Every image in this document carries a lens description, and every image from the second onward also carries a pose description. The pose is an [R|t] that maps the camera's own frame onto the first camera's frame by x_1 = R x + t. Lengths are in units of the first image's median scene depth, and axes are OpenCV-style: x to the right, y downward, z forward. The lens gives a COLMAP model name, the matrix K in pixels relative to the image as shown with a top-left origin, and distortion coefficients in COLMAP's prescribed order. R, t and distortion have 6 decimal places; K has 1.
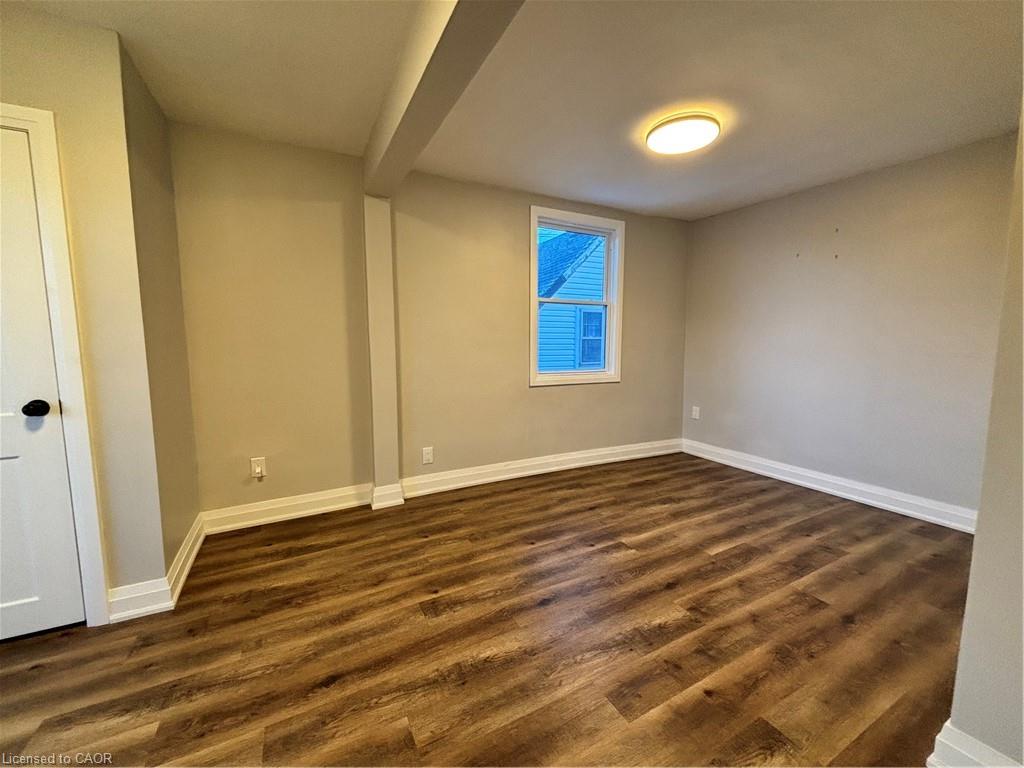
lens RADIAL K [[411.2, 0, 516.0], [0, 411.2, 384.5], [0, 0, 1]] dist [-0.003396, 0.001036]
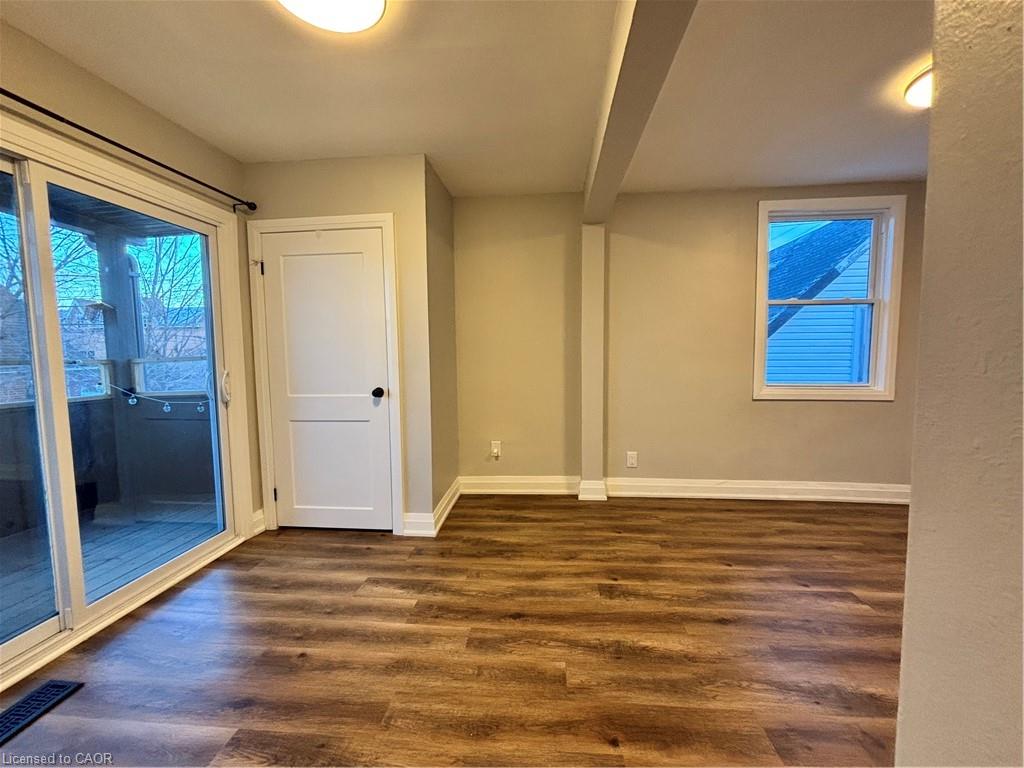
lens RADIAL K [[411.2, 0, 516.4], [0, 411.2, 385.7], [0, 0, 1]] dist [-0.003396, 0.001036]
pose [[0.841428, 0.036895, -0.539108, 0.137614], [-0.049622, 0.998727, -0.009100, 0.013875], [0.538086, 0.034409, 0.842188, -0.066765]]
